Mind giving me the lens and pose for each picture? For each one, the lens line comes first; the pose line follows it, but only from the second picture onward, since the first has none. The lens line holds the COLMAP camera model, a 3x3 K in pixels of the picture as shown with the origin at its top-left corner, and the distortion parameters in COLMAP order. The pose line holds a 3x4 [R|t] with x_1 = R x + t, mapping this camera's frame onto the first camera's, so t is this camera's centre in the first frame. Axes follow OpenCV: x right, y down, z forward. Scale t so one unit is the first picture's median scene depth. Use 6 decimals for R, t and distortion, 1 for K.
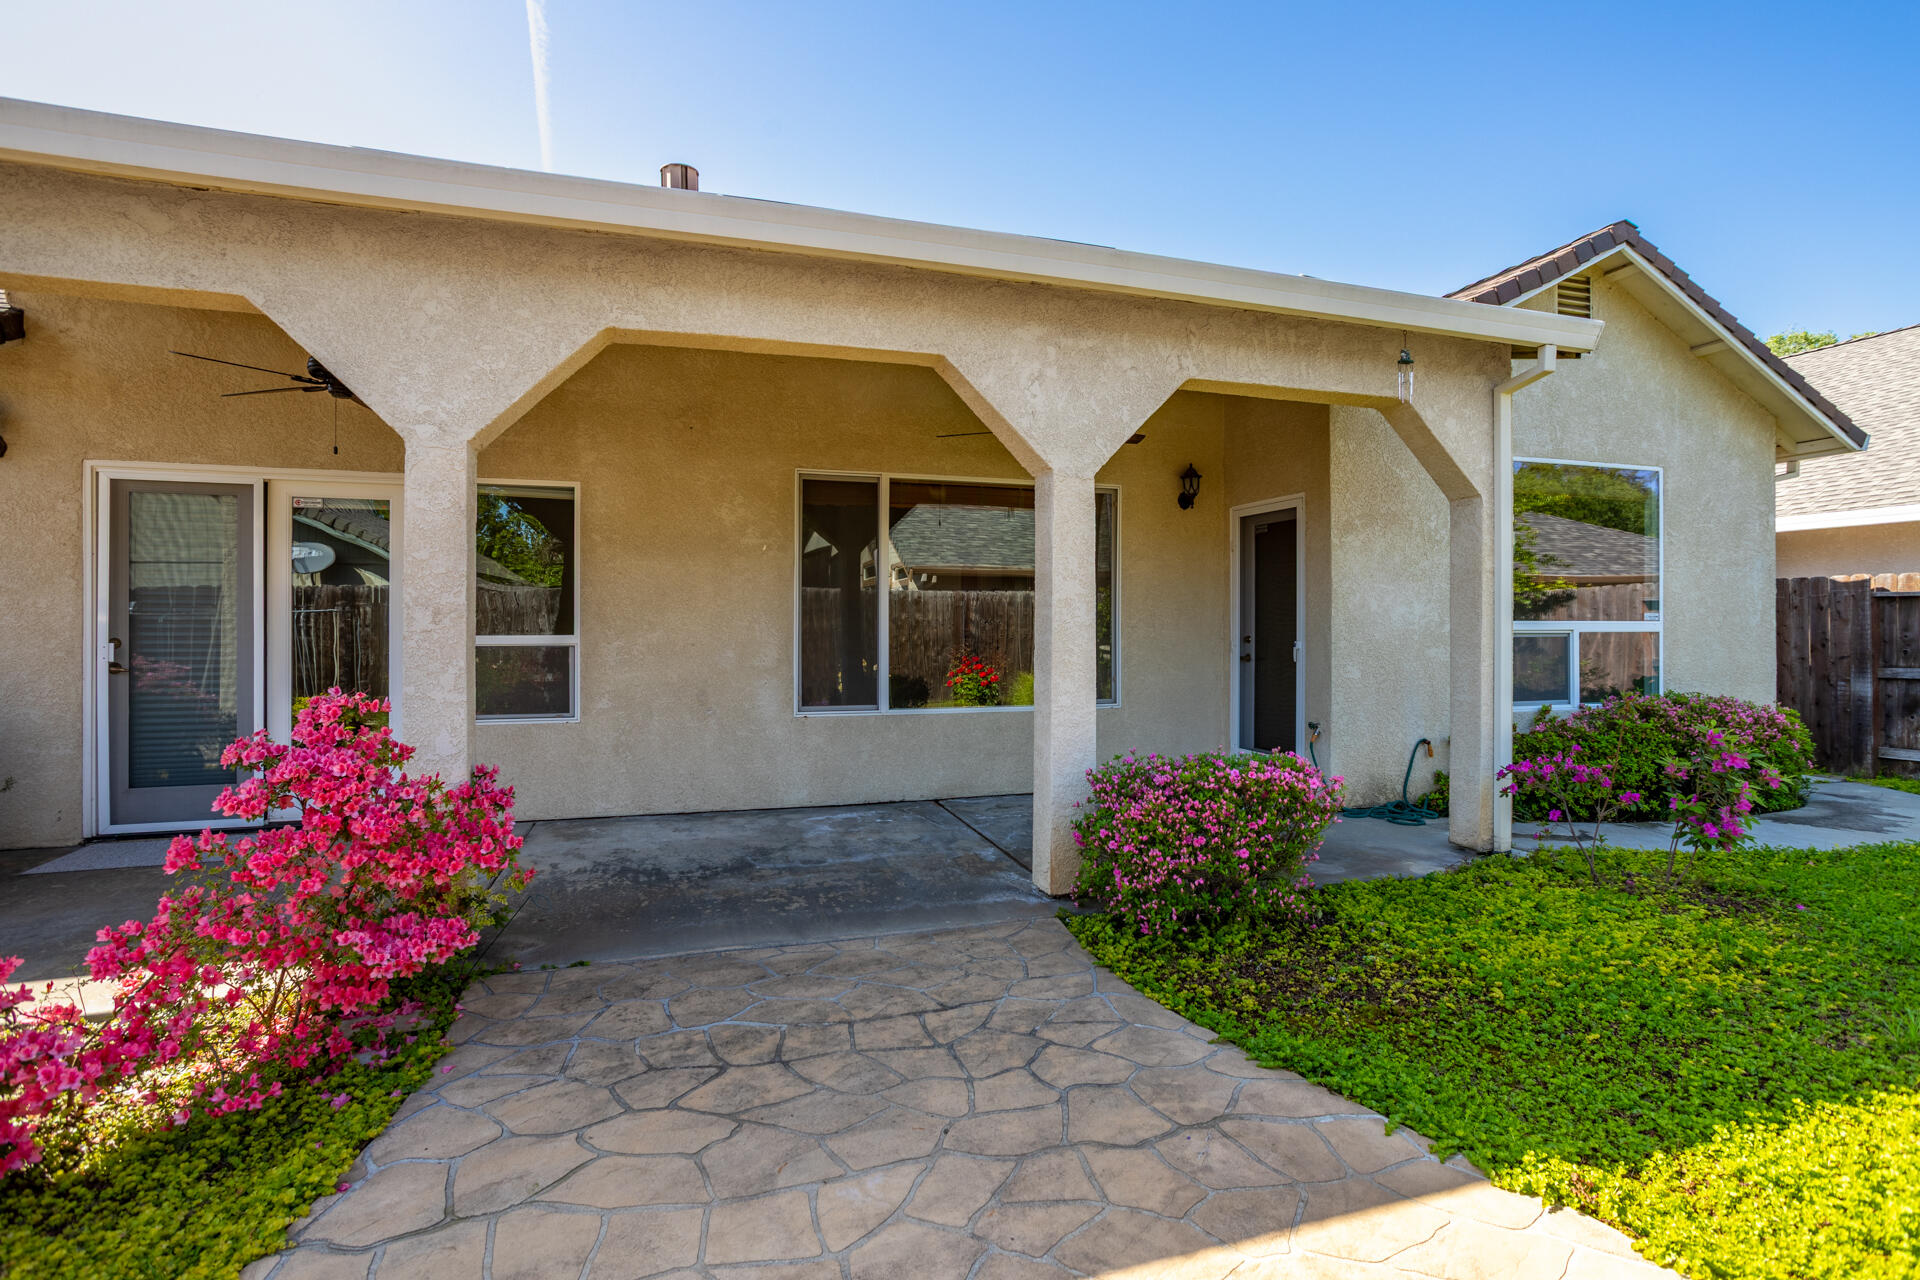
lens RADIAL K [[935.0, 0, 955.2], [0, 935.0, 620.3], [0, 0, 1]] dist [-0.056007, 0.032478]
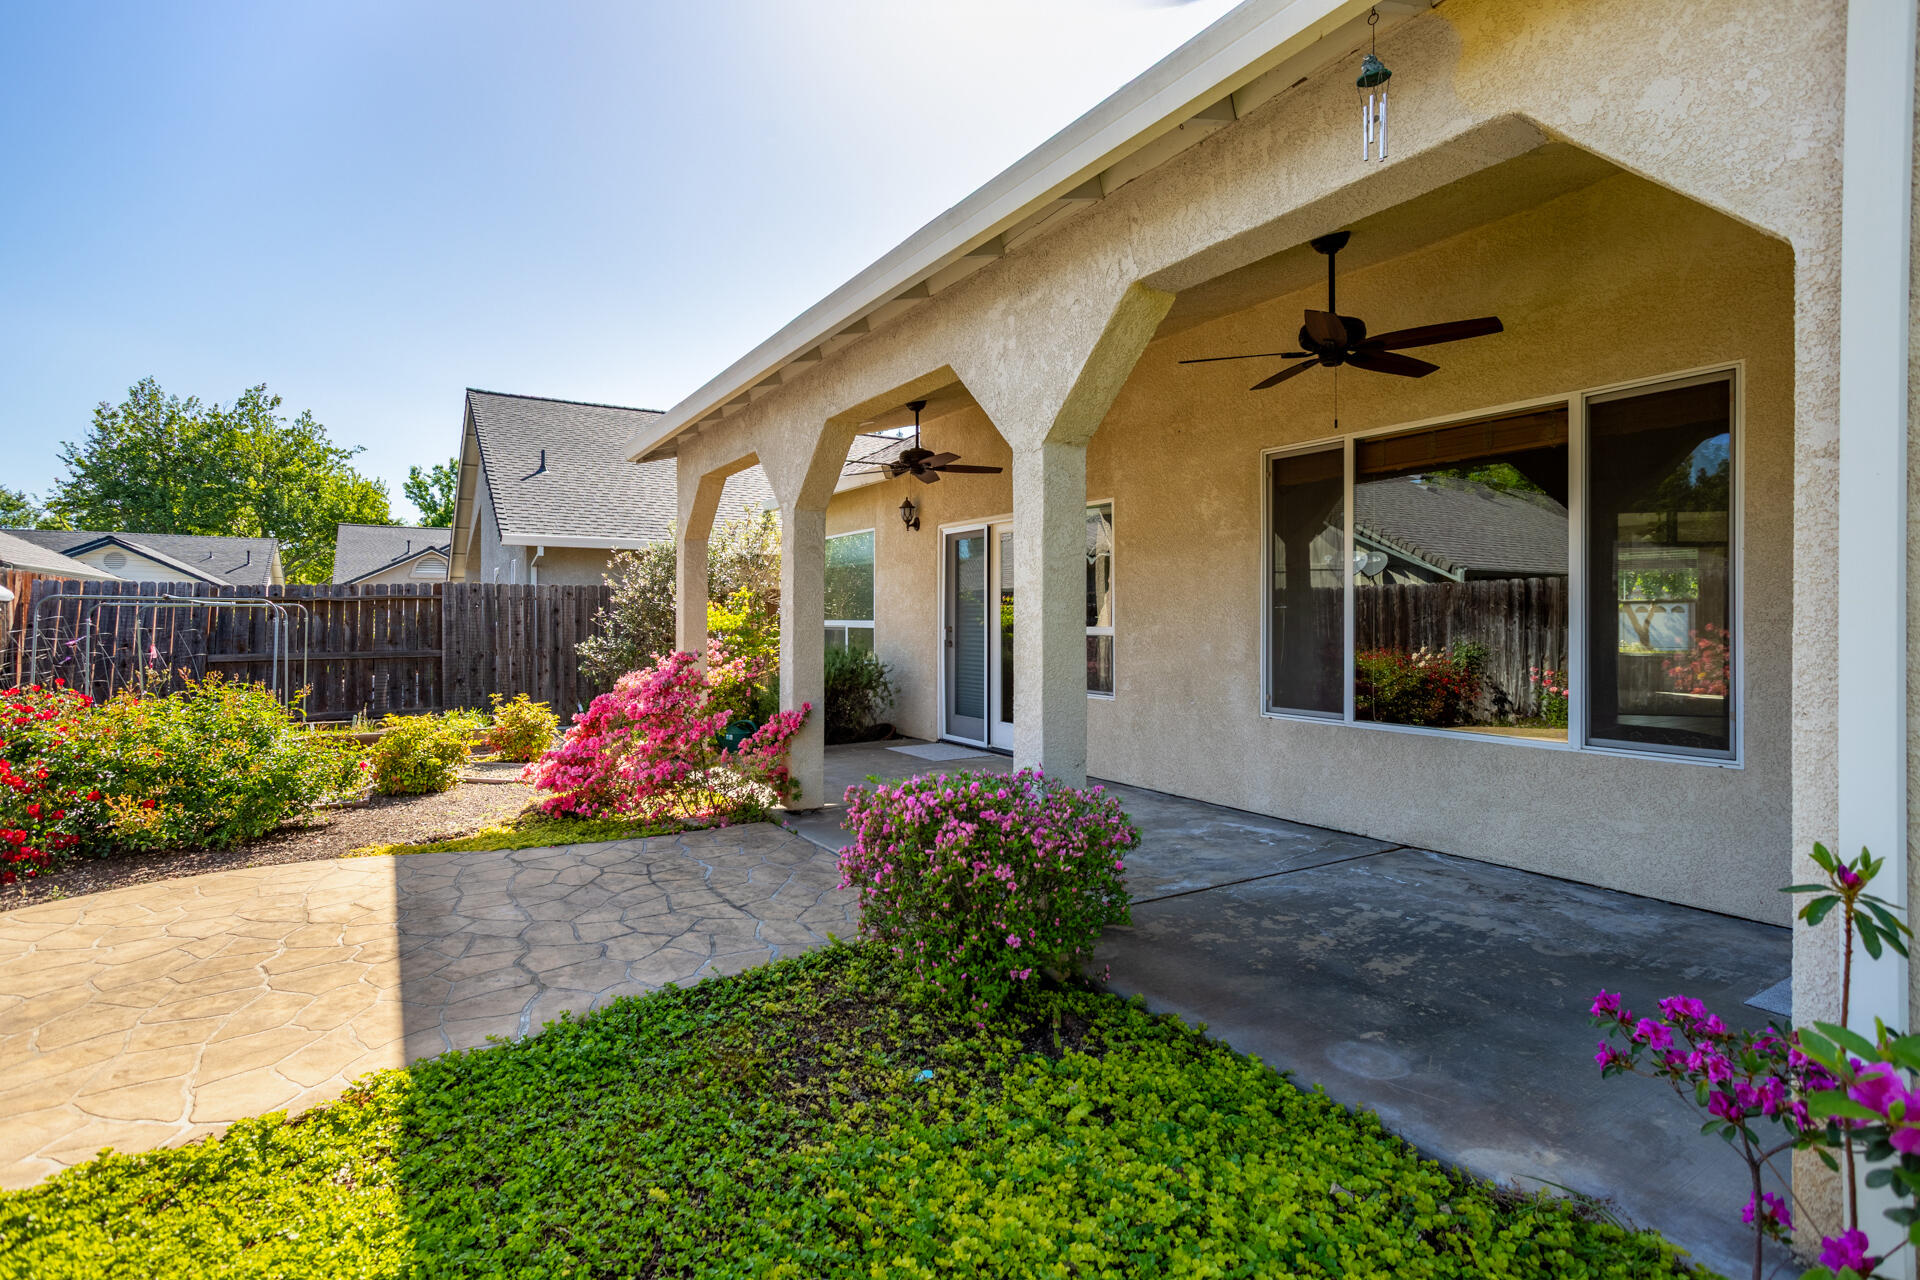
lens RADIAL K [[935.0, 0, 955.2], [0, 935.0, 620.3], [0, 0, 1]] dist [-0.056007, 0.032478]
pose [[0.238915, 0.001072, -0.971040, 1.174290], [0.003187, 0.999993, 0.001889, 0.007843], [0.971035, -0.003546, 0.238910, 0.861525]]
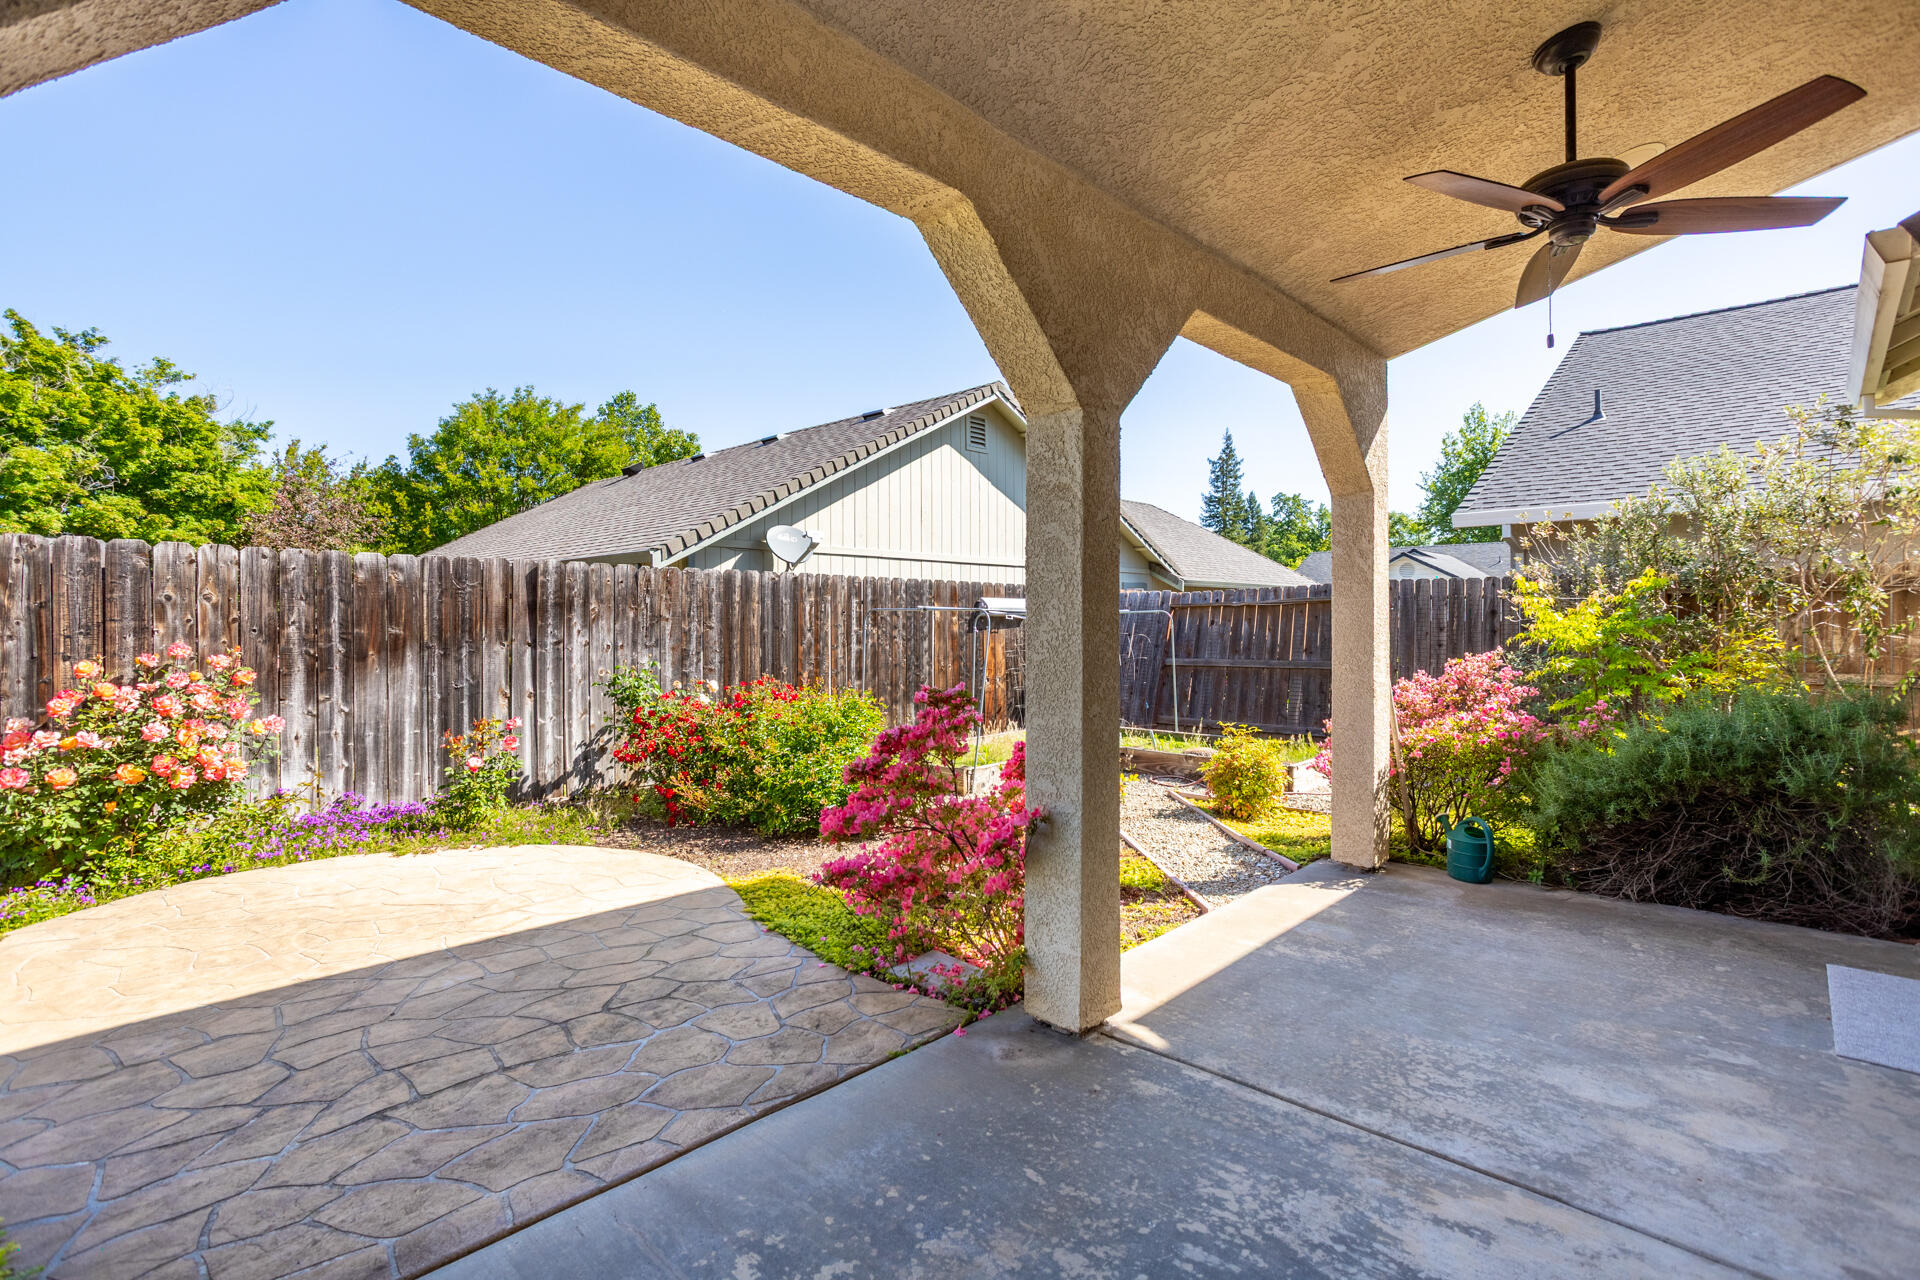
lens RADIAL K [[935.0, 0, 955.2], [0, 935.0, 620.3], [0, 0, 1]] dist [-0.056007, 0.032478]
pose [[-0.879235, 0.001953, -0.476385, -0.063174], [0.004387, 0.999982, -0.003996, -0.002383], [0.476369, -0.005604, -0.879228, 1.686537]]
